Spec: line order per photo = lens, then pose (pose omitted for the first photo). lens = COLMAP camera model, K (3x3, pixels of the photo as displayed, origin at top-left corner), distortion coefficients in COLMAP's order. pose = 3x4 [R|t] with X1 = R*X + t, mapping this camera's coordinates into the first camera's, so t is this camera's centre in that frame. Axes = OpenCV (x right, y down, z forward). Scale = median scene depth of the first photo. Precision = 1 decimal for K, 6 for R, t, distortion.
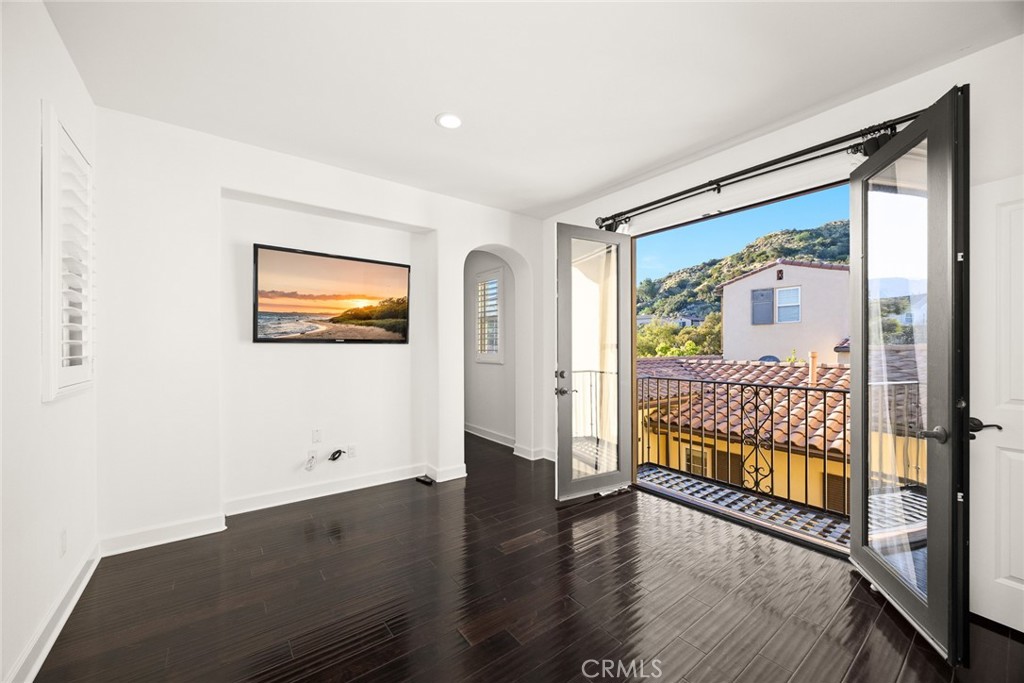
lens RADIAL K [[406.7, 0, 511.9], [0, 406.7, 346.6], [0, 0, 1]] dist [0.001162, -0.000332]
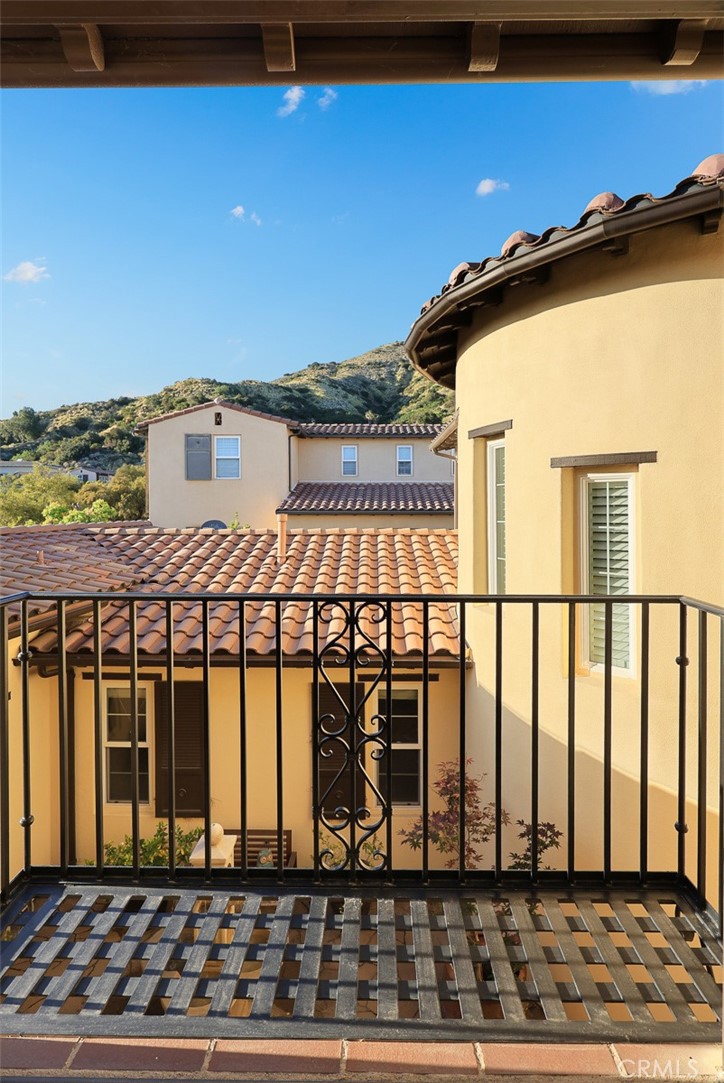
lens RADIAL K [[503.8, 0, 373.8], [0, 503.8, 516.4], [0, 0, 1]] dist [-0.010149, 0.000880]
pose [[0.600165, -0.003918, 0.799867, 0.038704], [-0.004566, 0.999955, 0.008324, 0.003248], [-0.799863, -0.008648, 0.600120, 0.117090]]
